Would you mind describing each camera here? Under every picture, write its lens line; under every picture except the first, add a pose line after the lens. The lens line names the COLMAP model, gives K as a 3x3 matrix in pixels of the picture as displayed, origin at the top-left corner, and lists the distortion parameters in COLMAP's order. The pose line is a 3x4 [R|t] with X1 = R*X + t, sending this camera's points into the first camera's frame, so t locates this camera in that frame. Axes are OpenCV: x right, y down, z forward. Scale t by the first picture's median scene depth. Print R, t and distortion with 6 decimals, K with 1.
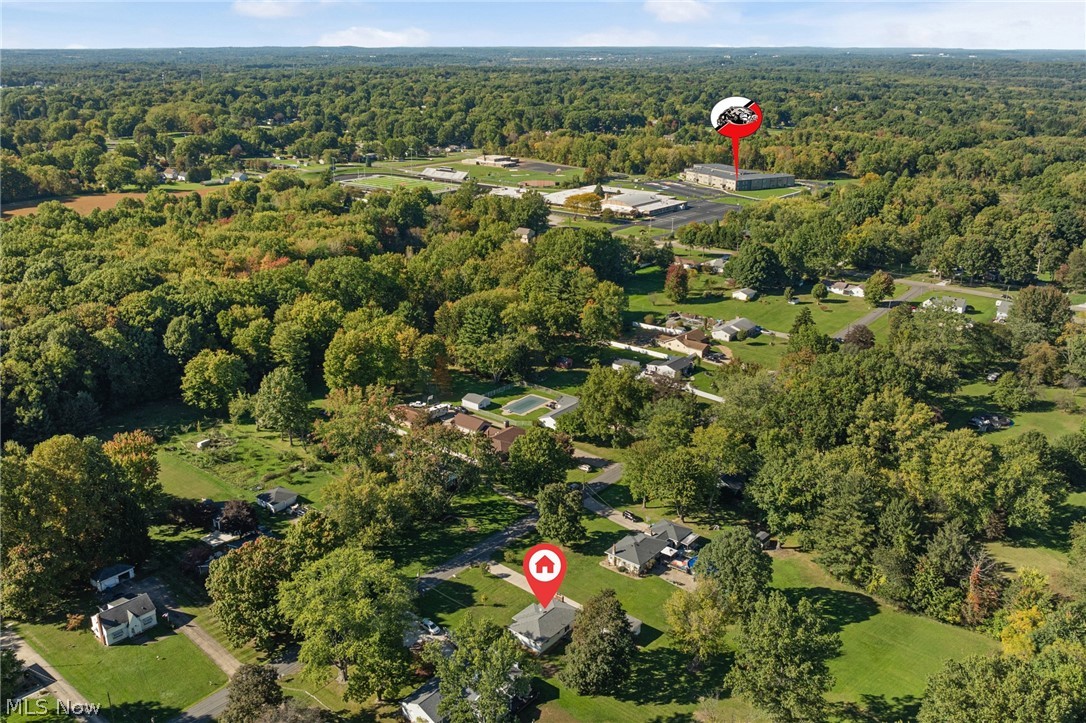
lens RADIAL K [[889.2, 0, 543.3], [0, 889.2, 362.5], [0, 0, 1]] dist [-0.011572, -0.002282]
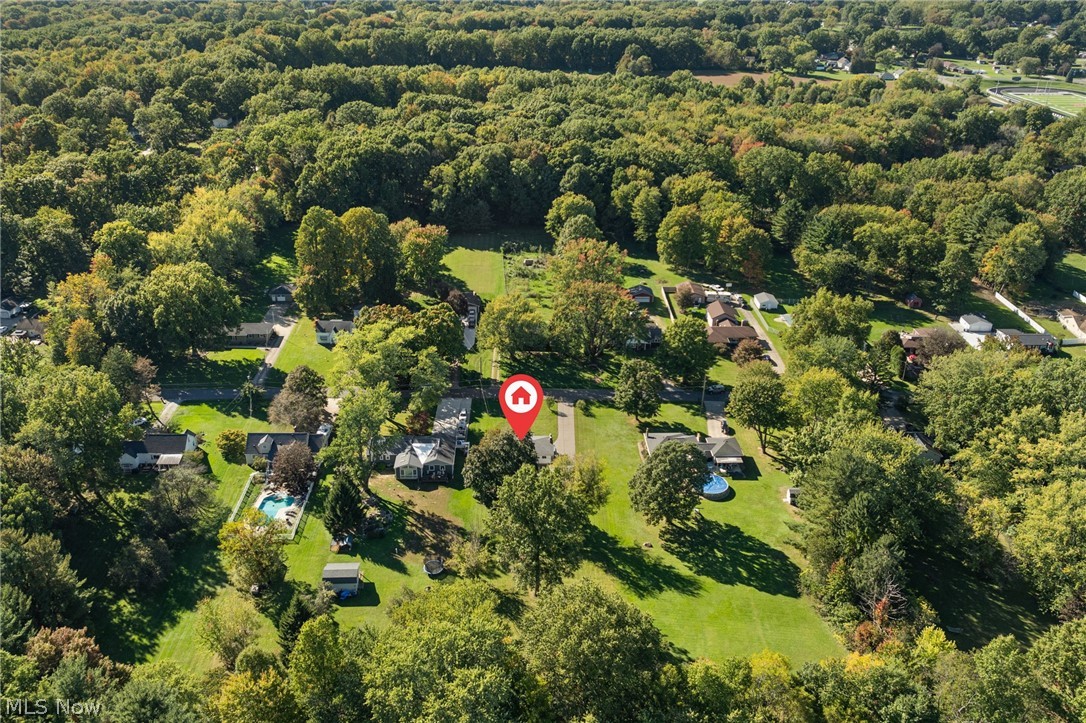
lens RADIAL K [[889.2, 0, 543.5], [0, 889.2, 360.4], [0, 0, 1]] dist [-0.011572, -0.002282]
pose [[0.665864, 0.330022, -0.669112, 0.398503], [-0.258710, 0.943334, 0.207821, -0.032960], [0.699782, 0.034726, 0.713512, 0.101772]]
